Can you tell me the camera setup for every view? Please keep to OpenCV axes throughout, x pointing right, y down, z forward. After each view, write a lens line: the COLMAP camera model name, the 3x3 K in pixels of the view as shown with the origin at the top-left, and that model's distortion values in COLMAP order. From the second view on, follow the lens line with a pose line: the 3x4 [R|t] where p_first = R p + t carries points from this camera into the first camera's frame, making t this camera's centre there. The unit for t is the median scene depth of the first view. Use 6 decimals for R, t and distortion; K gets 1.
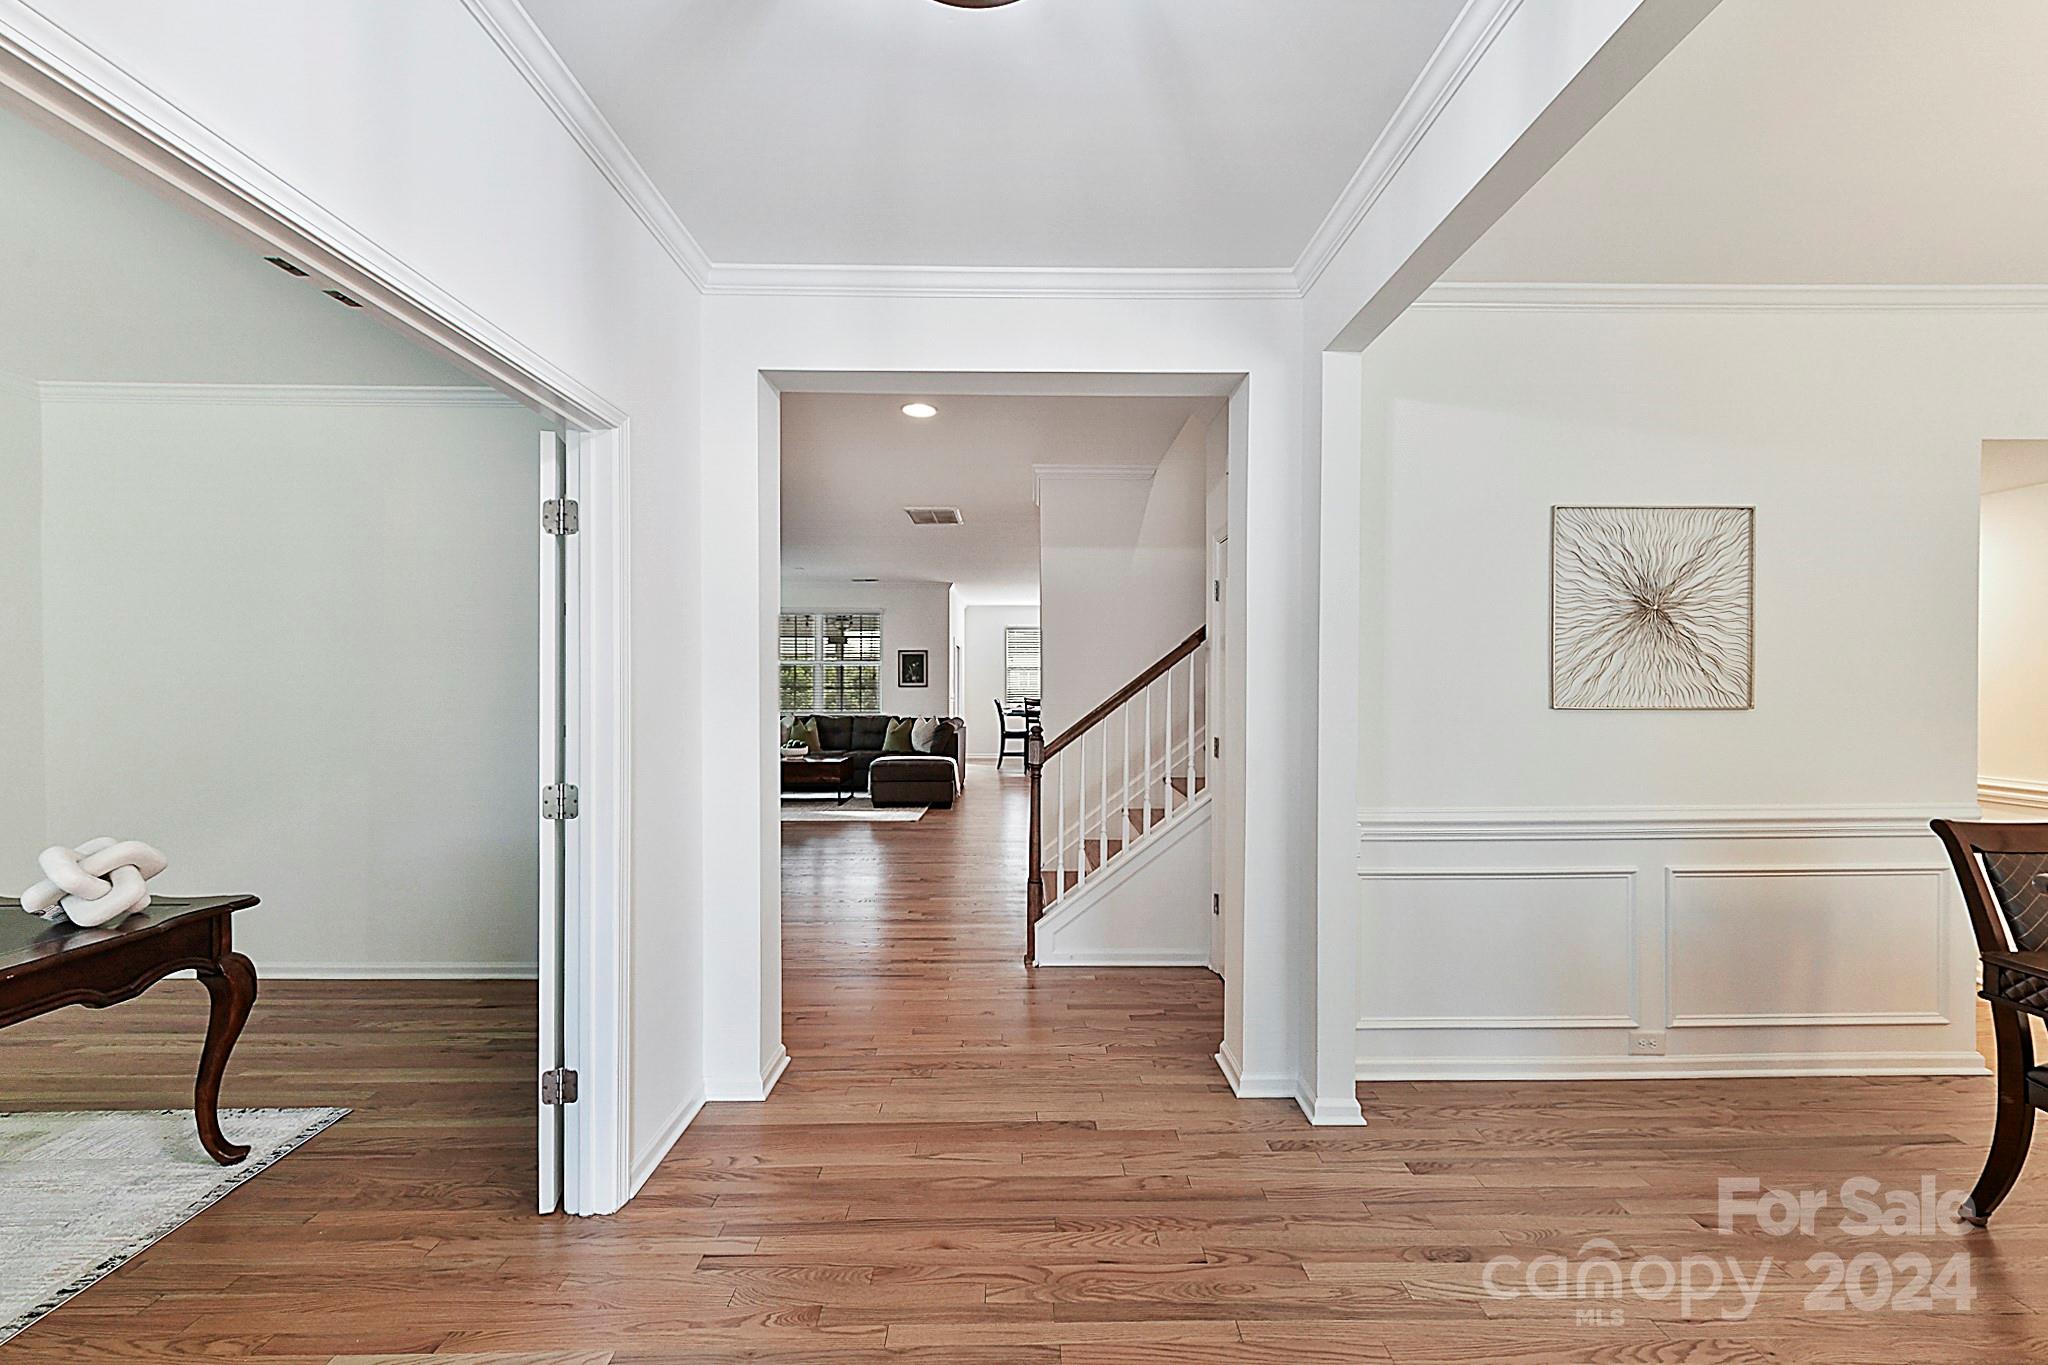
lens RADIAL K [[809.8, 0, 1026.2], [0, 809.8, 676.8], [0, 0, 1]] dist [0.004651, 0.000146]
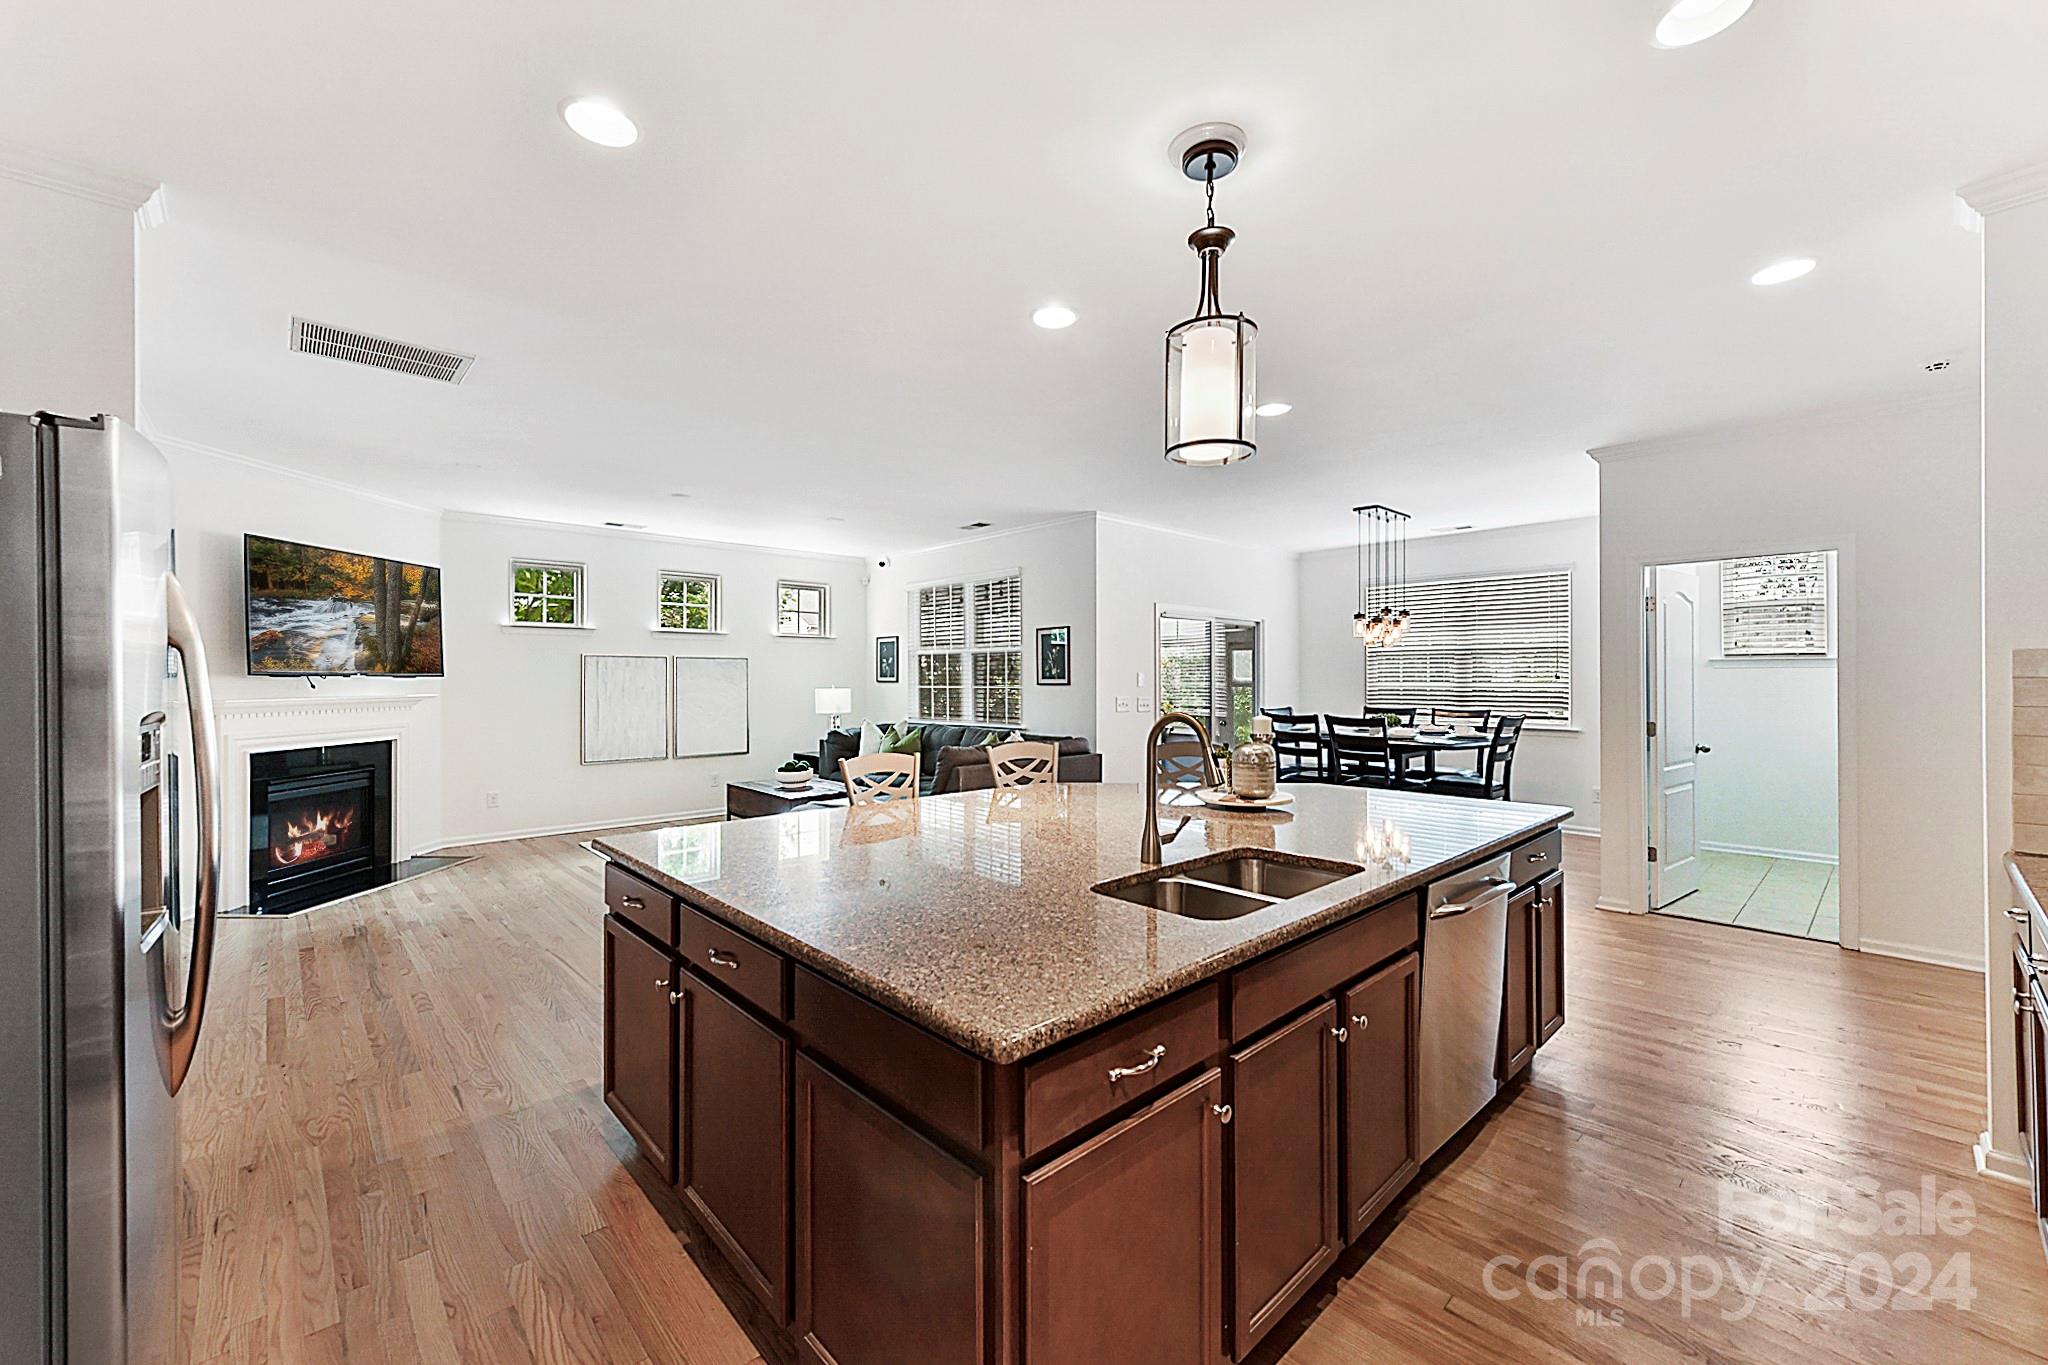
lens RADIAL K [[809.8, 0, 1022.2], [0, 809.8, 680.4], [0, 0, 1]] dist [0.004651, 0.000146]
pose [[0.669672, -0.005264, -0.742638, 0.324645], [0.010495, 0.999942, 0.002376, 0.007678], [0.742583, -0.009385, 0.669689, 0.589015]]
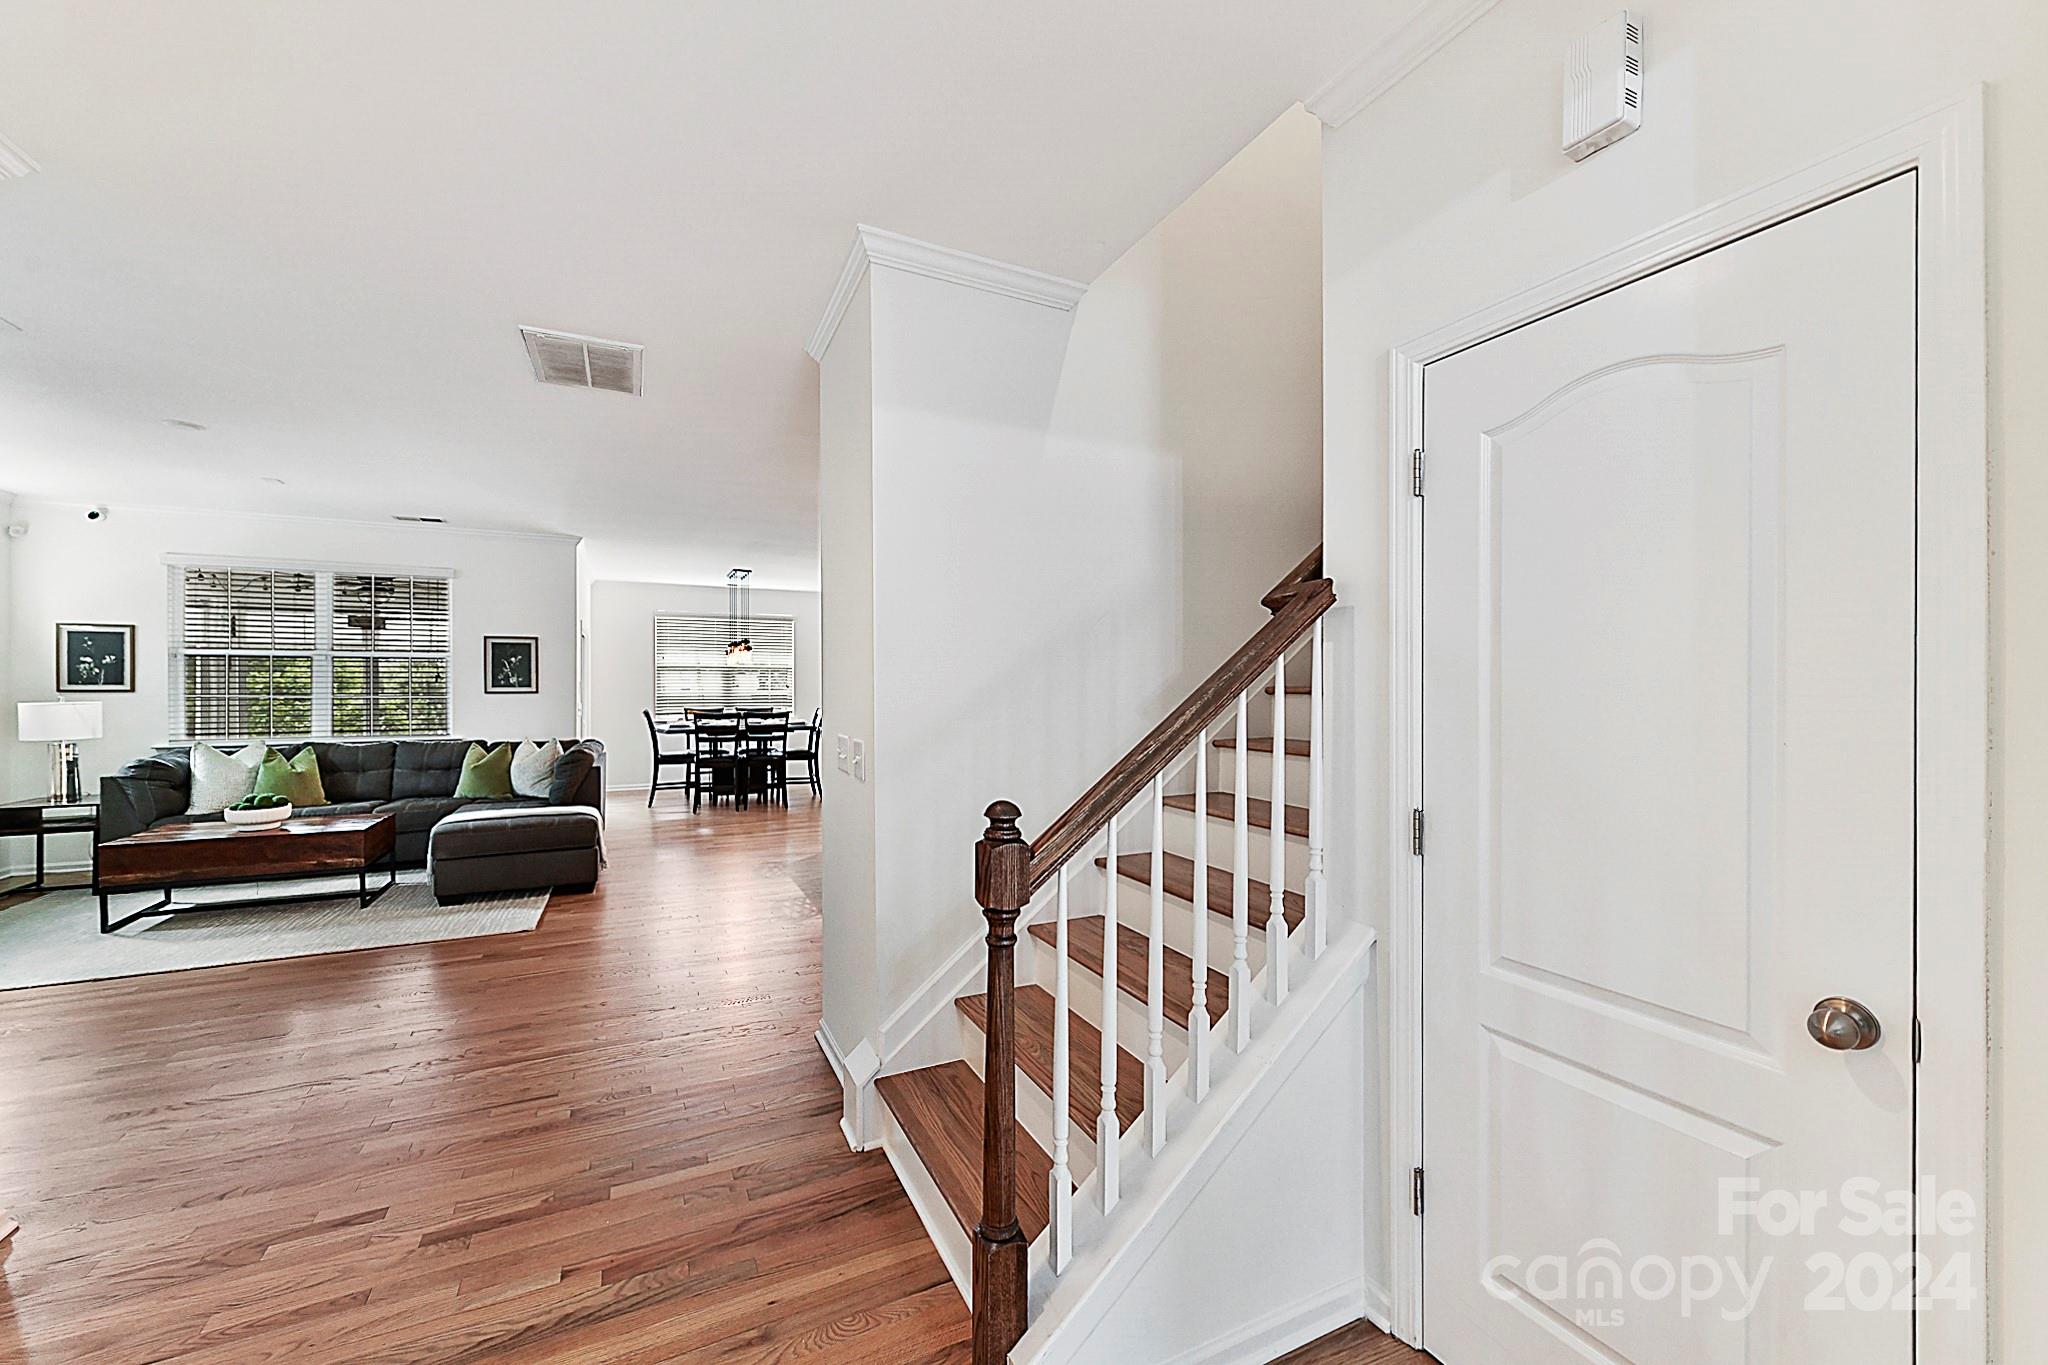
lens RADIAL K [[809.8, 0, 1027.6], [0, 809.8, 681.1], [0, 0, 1]] dist [0.004651, 0.000146]
pose [[0.901266, 0.002183, 0.433260, -0.052533], [-0.002114, 0.999998, -0.000642, 0.002429], [-0.433260, -0.000337, 0.901269, 0.256442]]
